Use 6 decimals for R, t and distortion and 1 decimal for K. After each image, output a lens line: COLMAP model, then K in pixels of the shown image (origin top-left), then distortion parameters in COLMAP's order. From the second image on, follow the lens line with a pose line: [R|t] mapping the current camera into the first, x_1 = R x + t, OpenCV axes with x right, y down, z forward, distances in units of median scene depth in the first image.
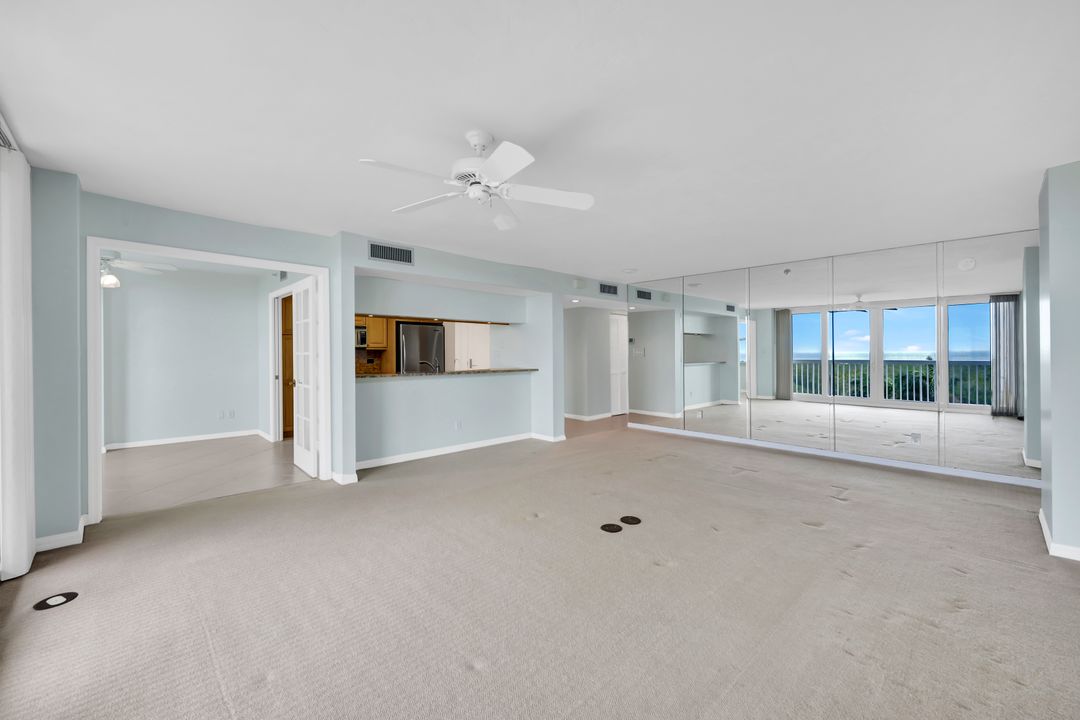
lens RADIAL K [[436.6, 0, 539.4], [0, 436.6, 353.0], [0, 0, 1]] dist [-0.000628, -0.000262]
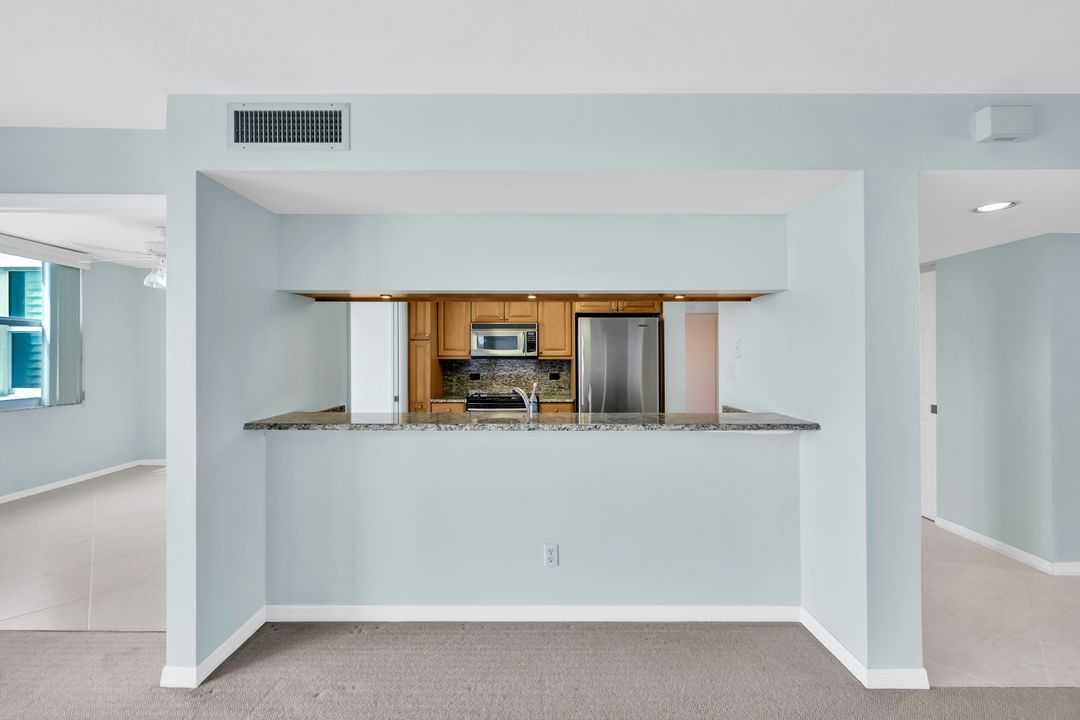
lens RADIAL K [[436.6, 0, 542.0], [0, 436.6, 358.0], [0, 0, 1]] dist [-0.000628, -0.000262]
pose [[0.725888, 0.004320, -0.687799, 0.104397], [-0.001965, 0.999989, 0.004207, -0.021312], [0.687810, -0.001702, 0.725889, 0.897996]]
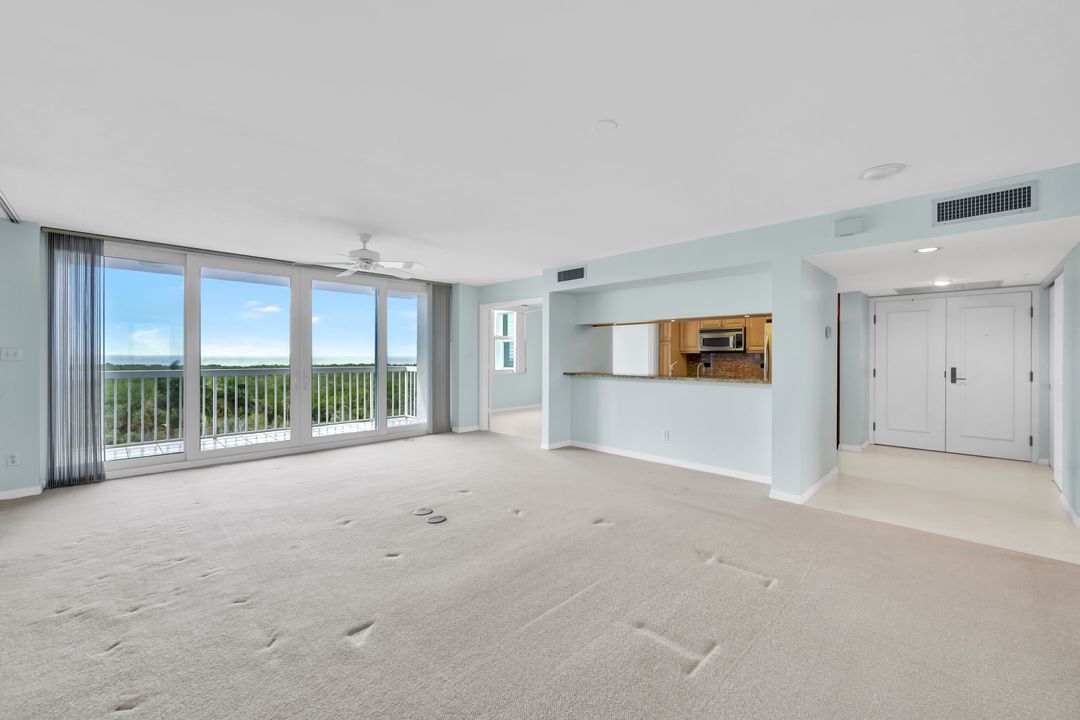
lens RADIAL K [[436.6, 0, 535.9], [0, 436.6, 356.9], [0, 0, 1]] dist [-0.000628, -0.000262]
pose [[0.019411, 0.001598, -0.999810, 0.916622], [-0.002517, 0.999996, 0.001550, 0.000869], [0.999808, 0.002486, 0.019415, 0.906349]]
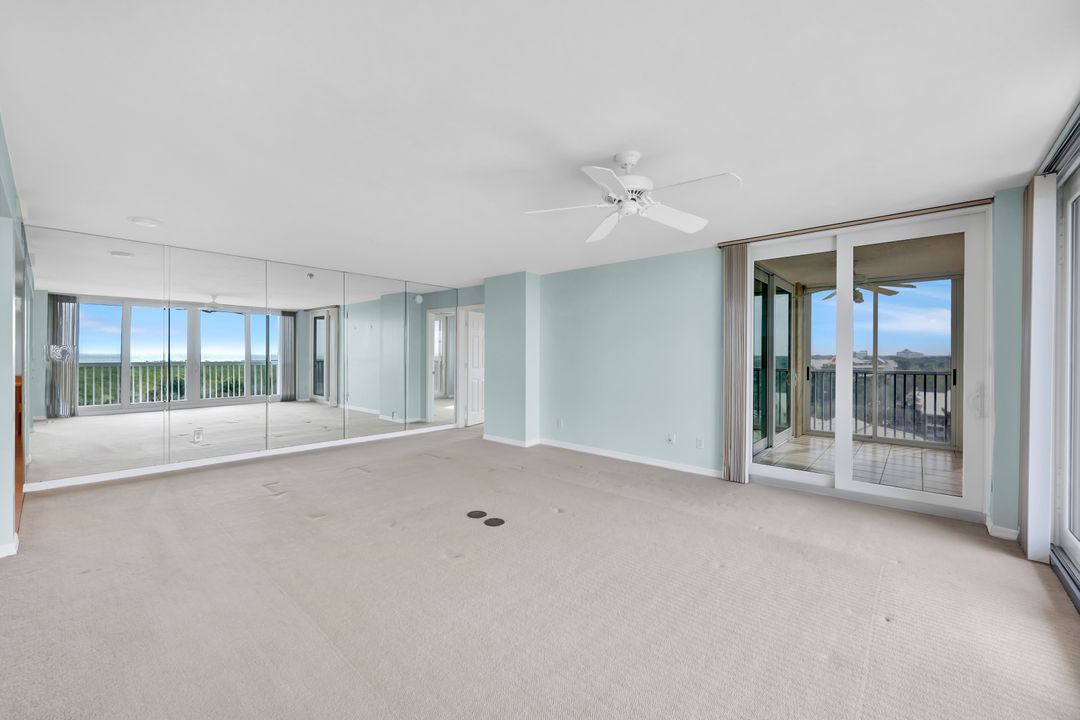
lens RADIAL K [[436.6, 0, 534.6], [0, 436.6, 360.9], [0, 0, 1]] dist [-0.000628, -0.000262]
pose [[-0.082741, -0.012263, 0.996496, -0.235561], [-0.003361, 0.999922, 0.012026, -0.000151], [-0.996565, -0.002355, -0.082776, 0.263338]]
